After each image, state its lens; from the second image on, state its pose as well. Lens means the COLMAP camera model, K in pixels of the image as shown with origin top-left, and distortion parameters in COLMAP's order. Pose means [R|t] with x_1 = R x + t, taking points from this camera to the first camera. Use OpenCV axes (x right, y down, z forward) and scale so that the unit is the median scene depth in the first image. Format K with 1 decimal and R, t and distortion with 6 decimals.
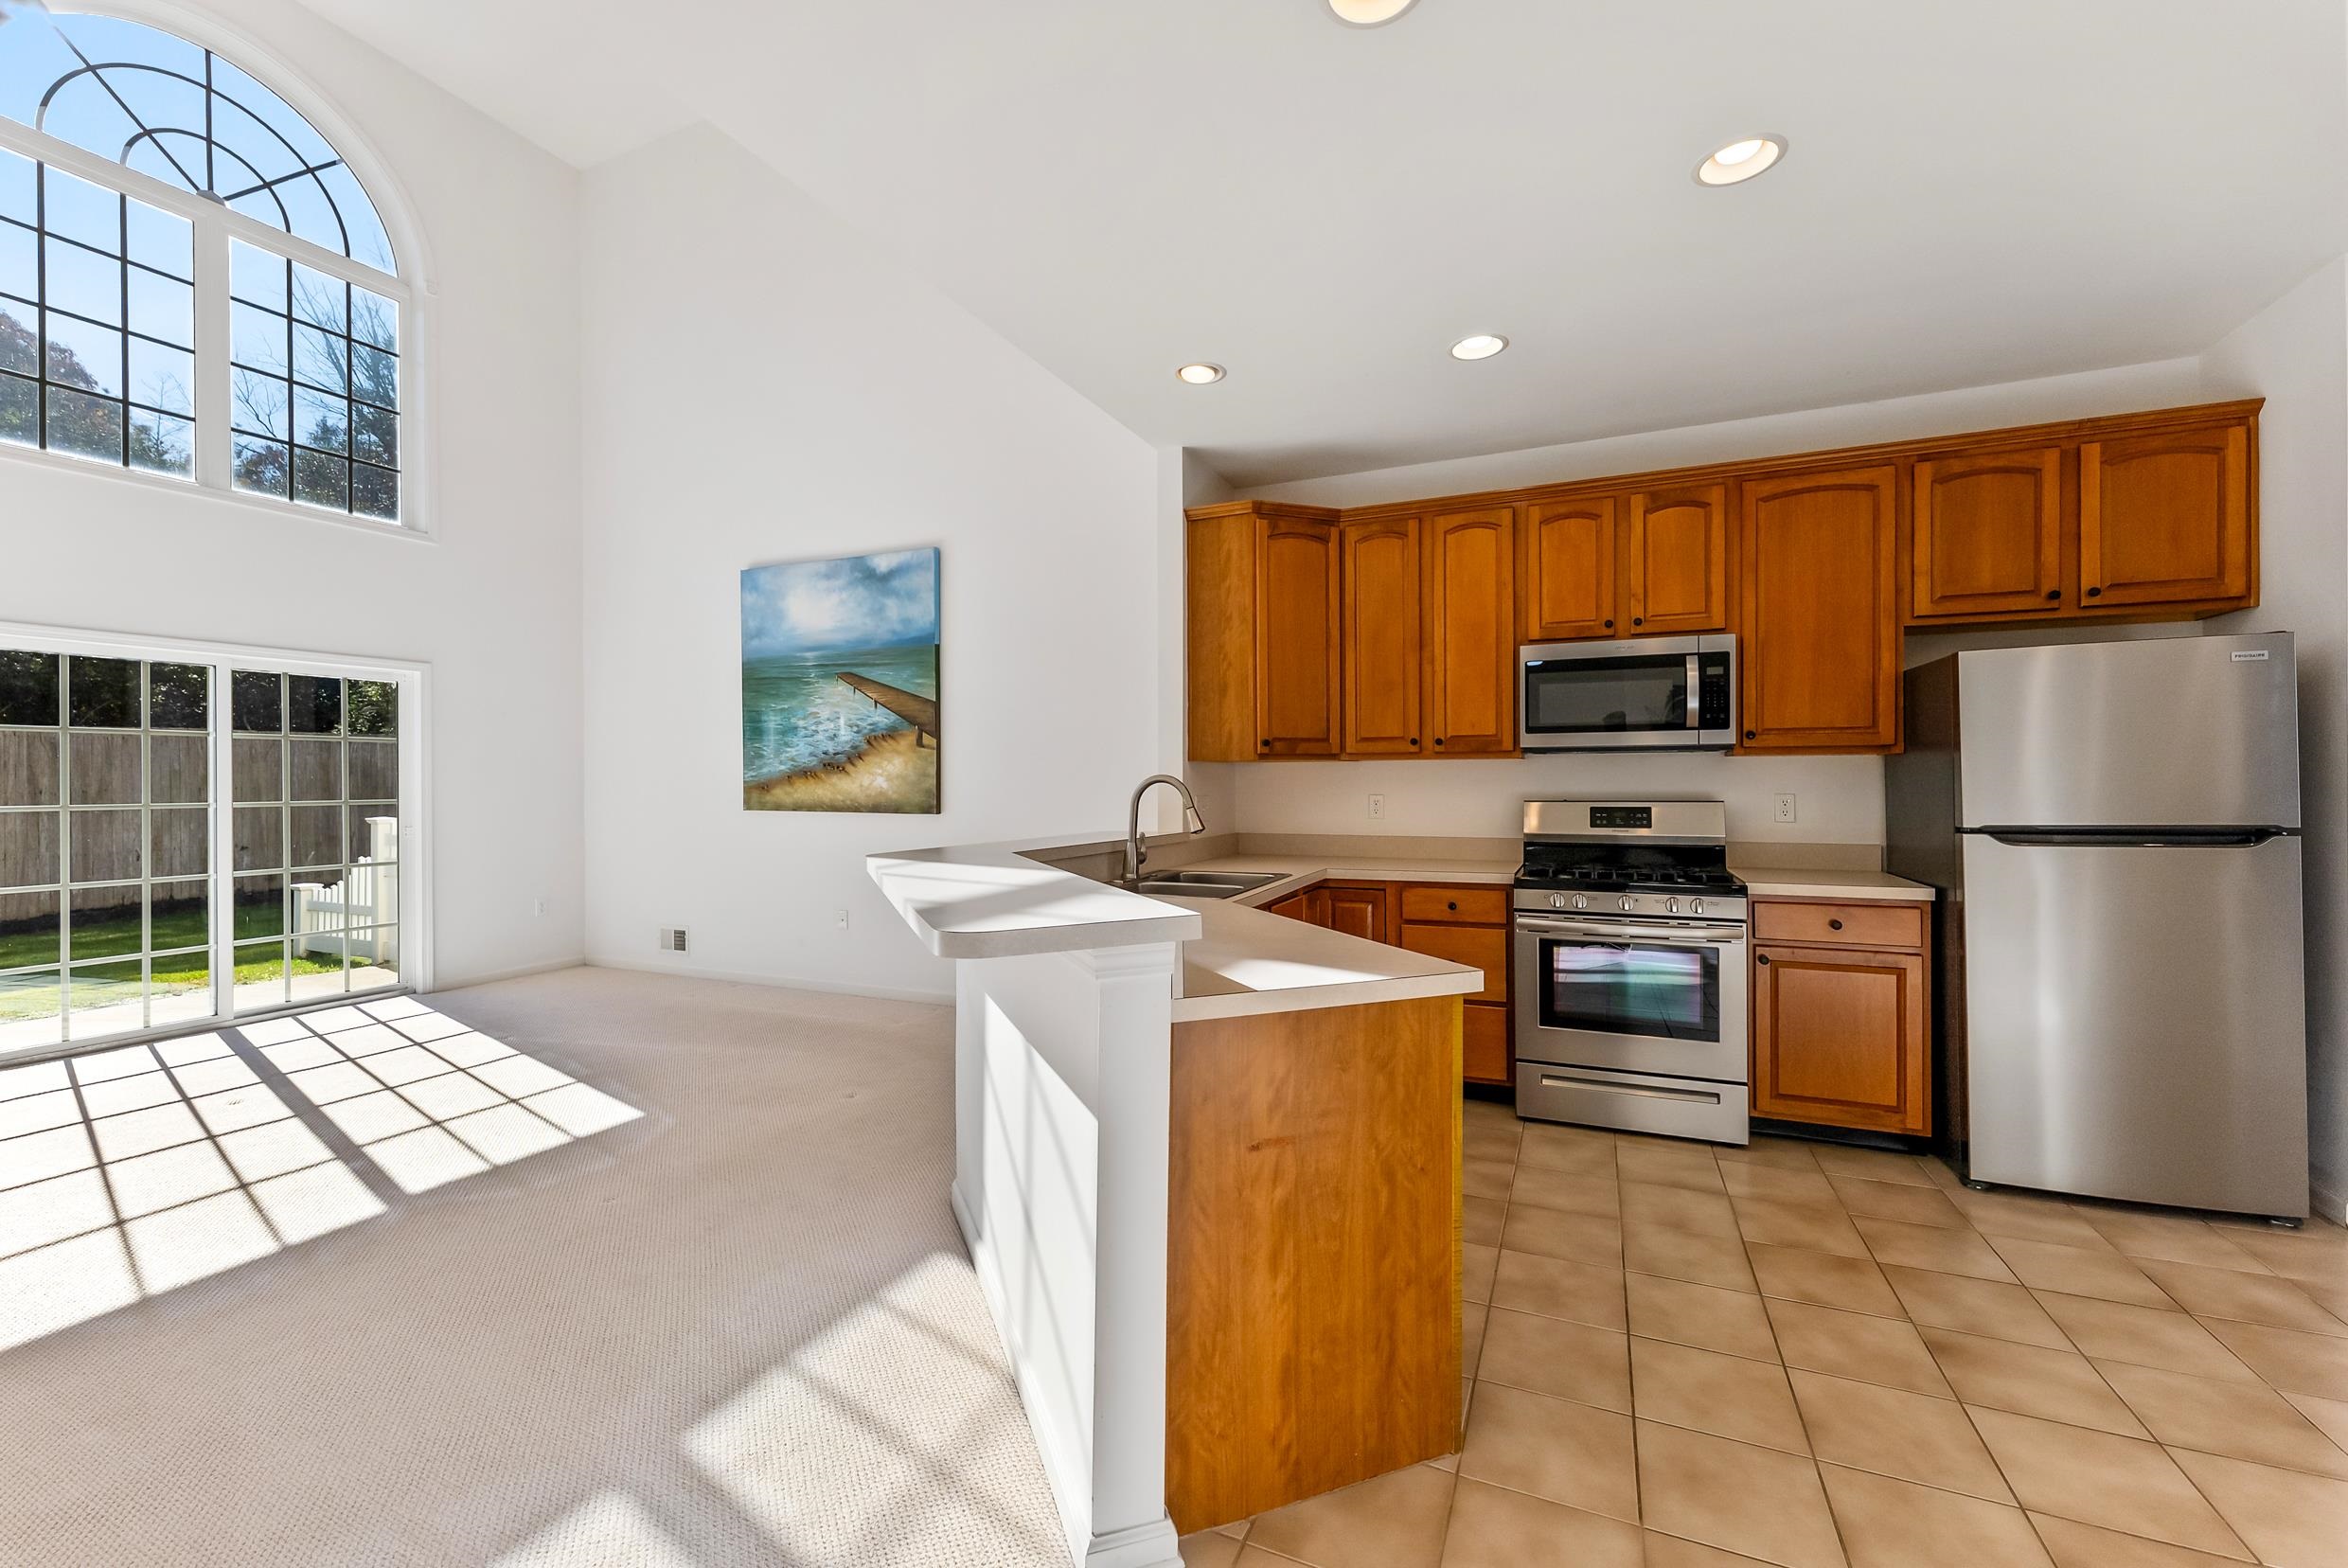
lens RADIAL K [[946.0, 0, 1148.5], [0, 946.0, 774.9], [0, 0, 1]] dist [-0.001290, -0.000180]
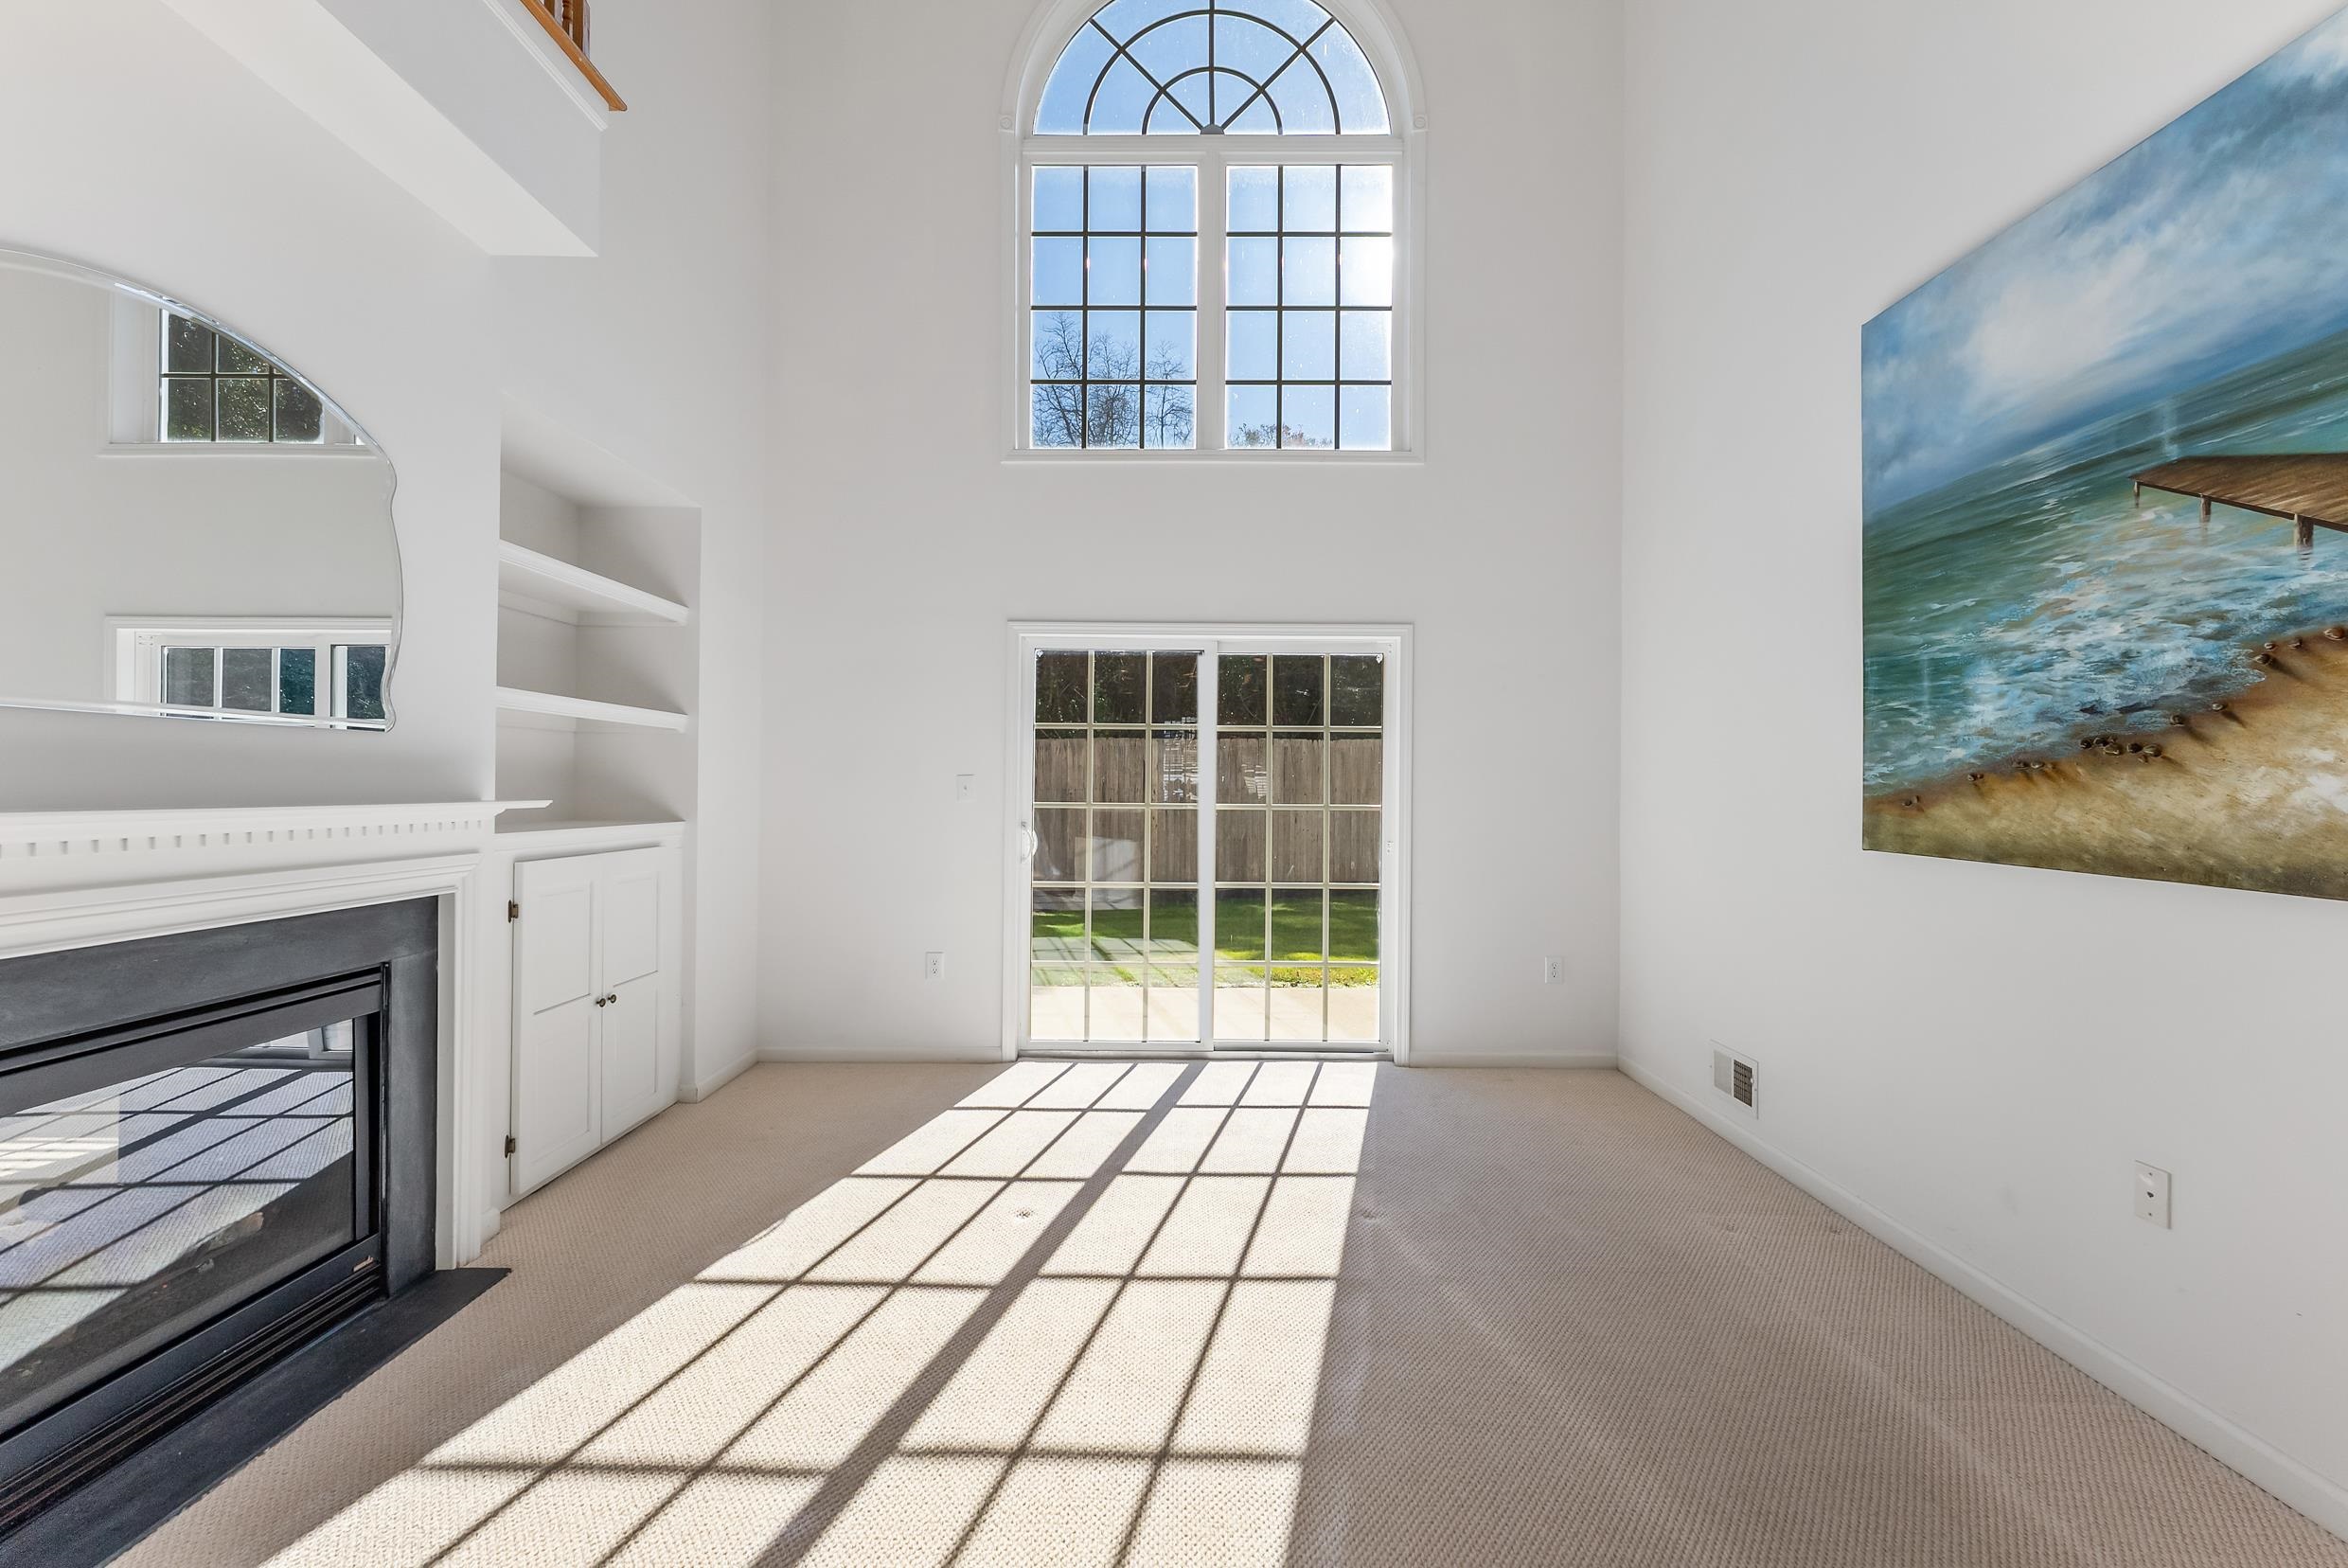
lens RADIAL K [[946.0, 0, 1193.1], [0, 946.0, 787.6], [0, 0, 1]] dist [-0.001290, -0.000180]
pose [[0.435587, 0.008976, -0.900102, -0.176743], [-0.010295, 0.999935, 0.004989, 0.009097], [0.900088, 0.007094, 0.435651, 0.567903]]
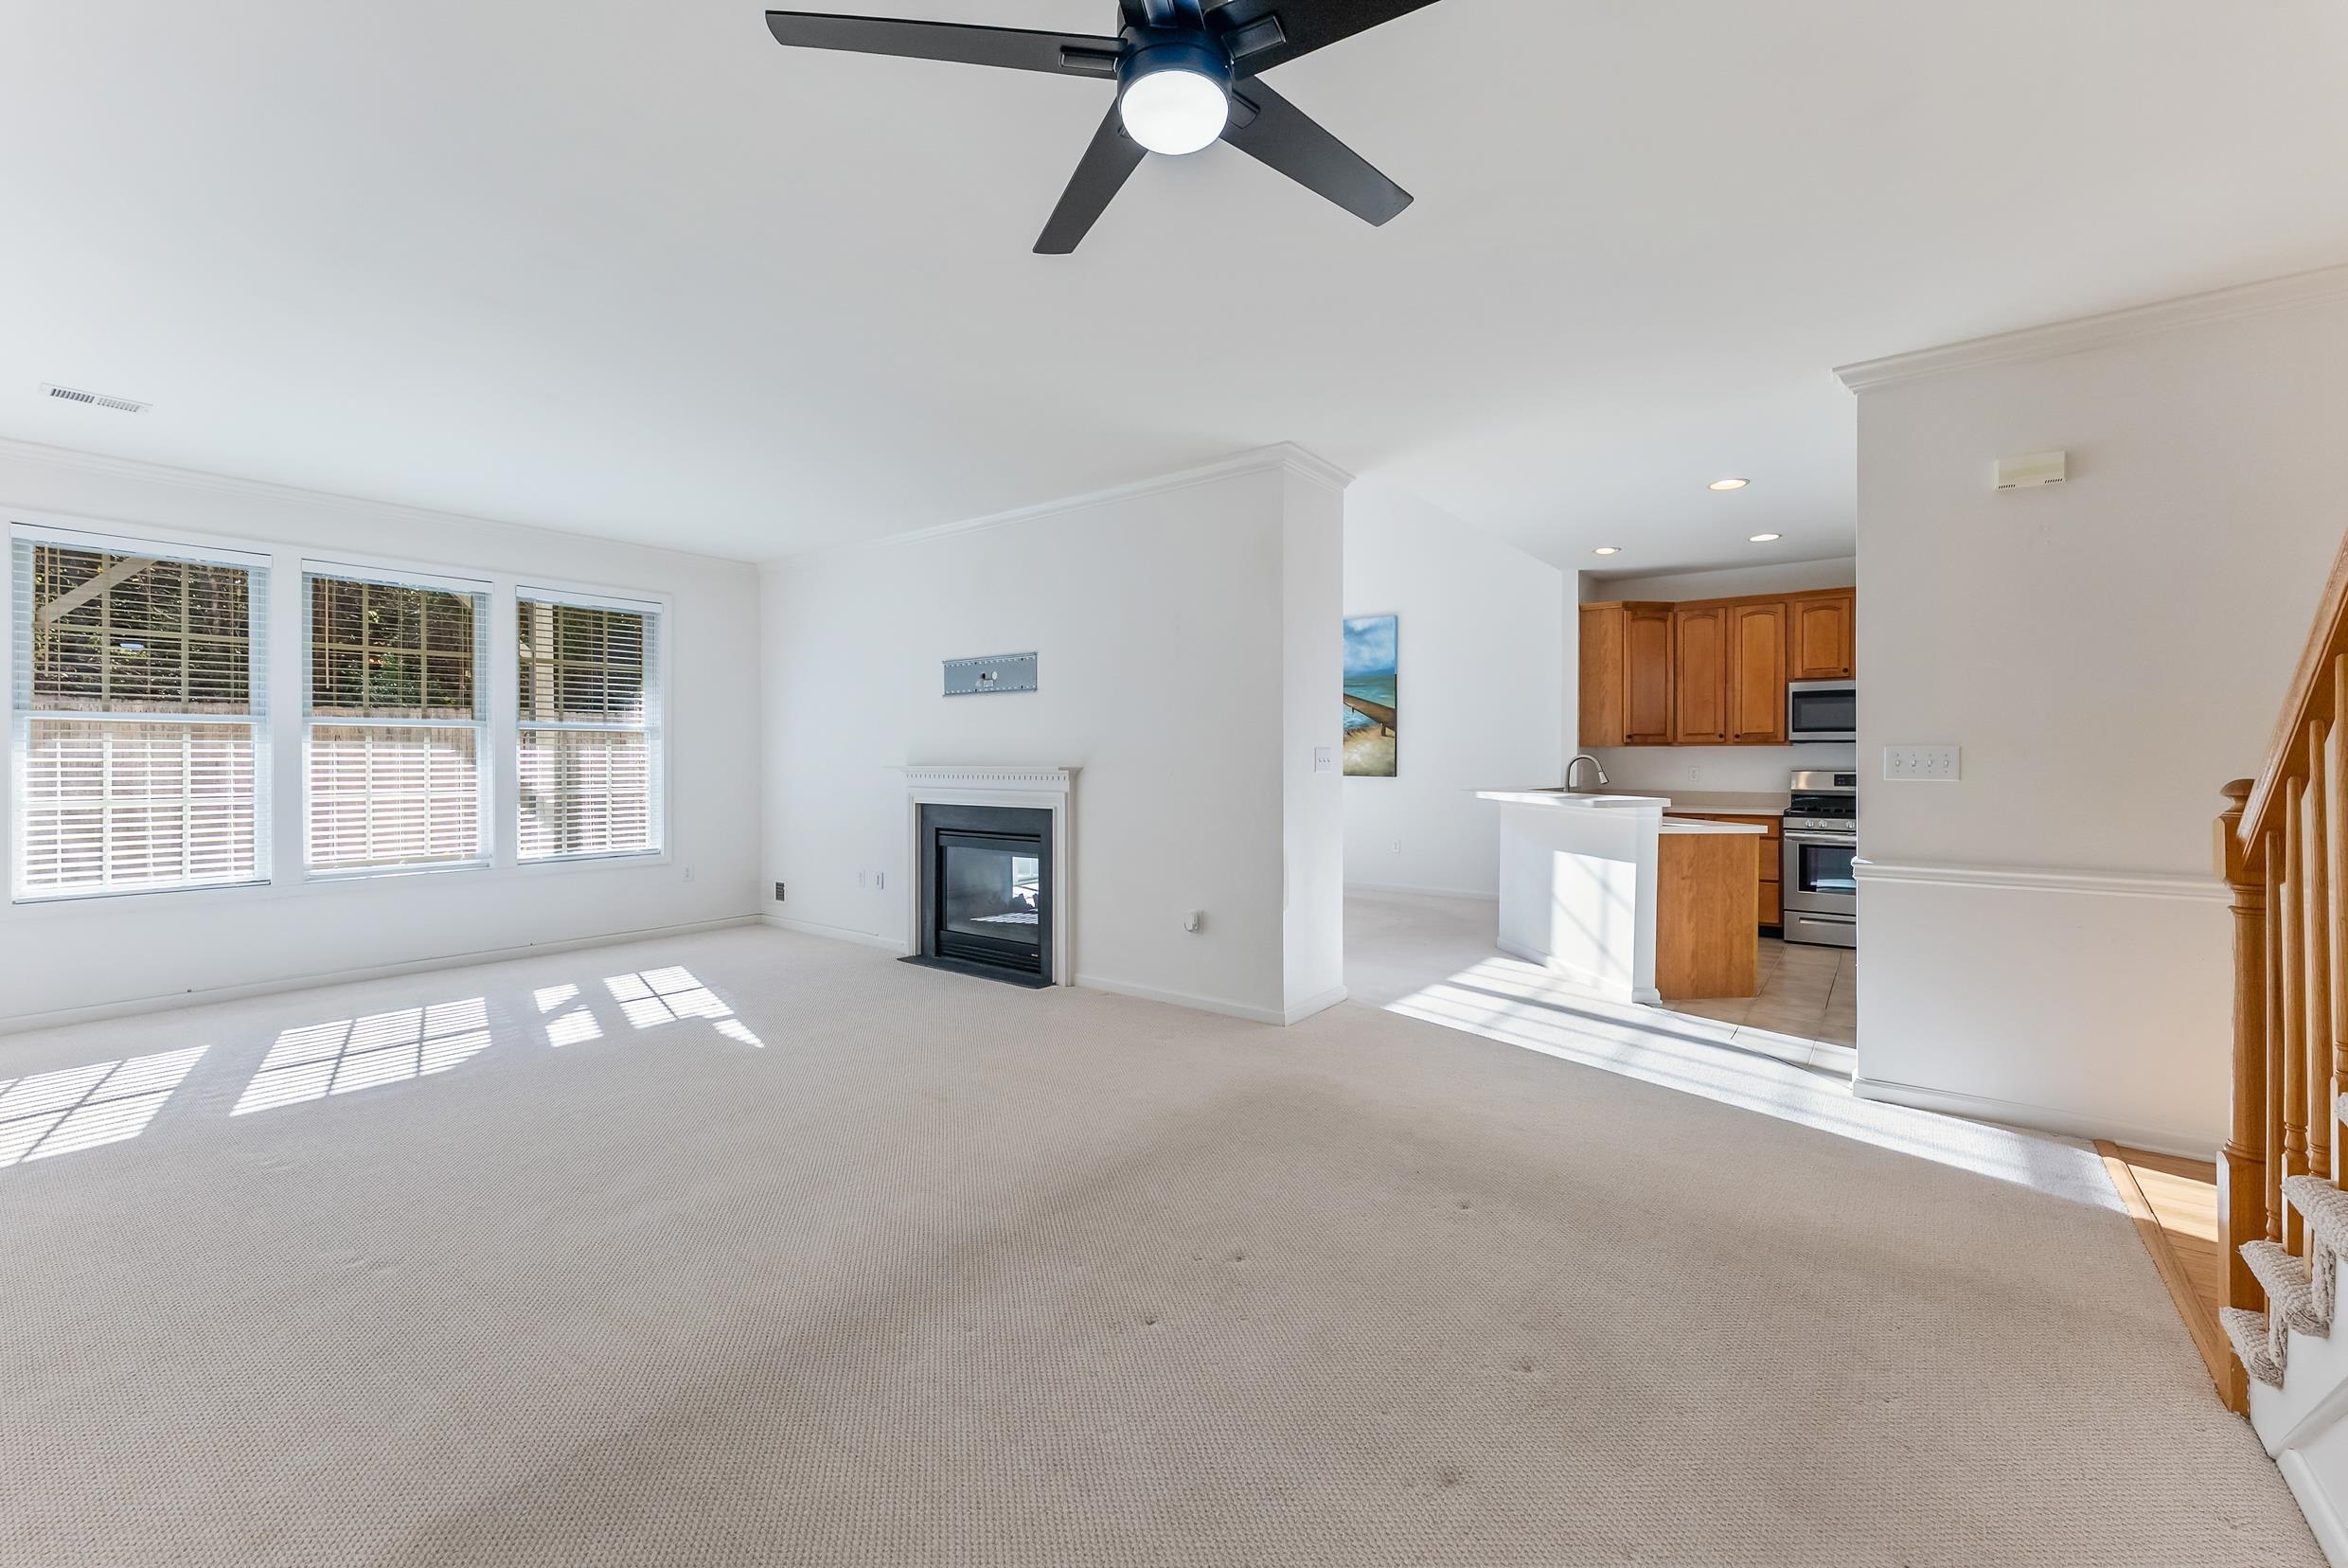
lens RADIAL K [[946.0, 0, 1158.5], [0, 946.0, 756.3], [0, 0, 1]] dist [-0.001290, -0.000180]
pose [[0.974590, 0.005124, -0.223937, -0.256600], [-0.003512, 0.999965, 0.007598, -0.005429], [0.223968, -0.006619, 0.974574, -0.703745]]
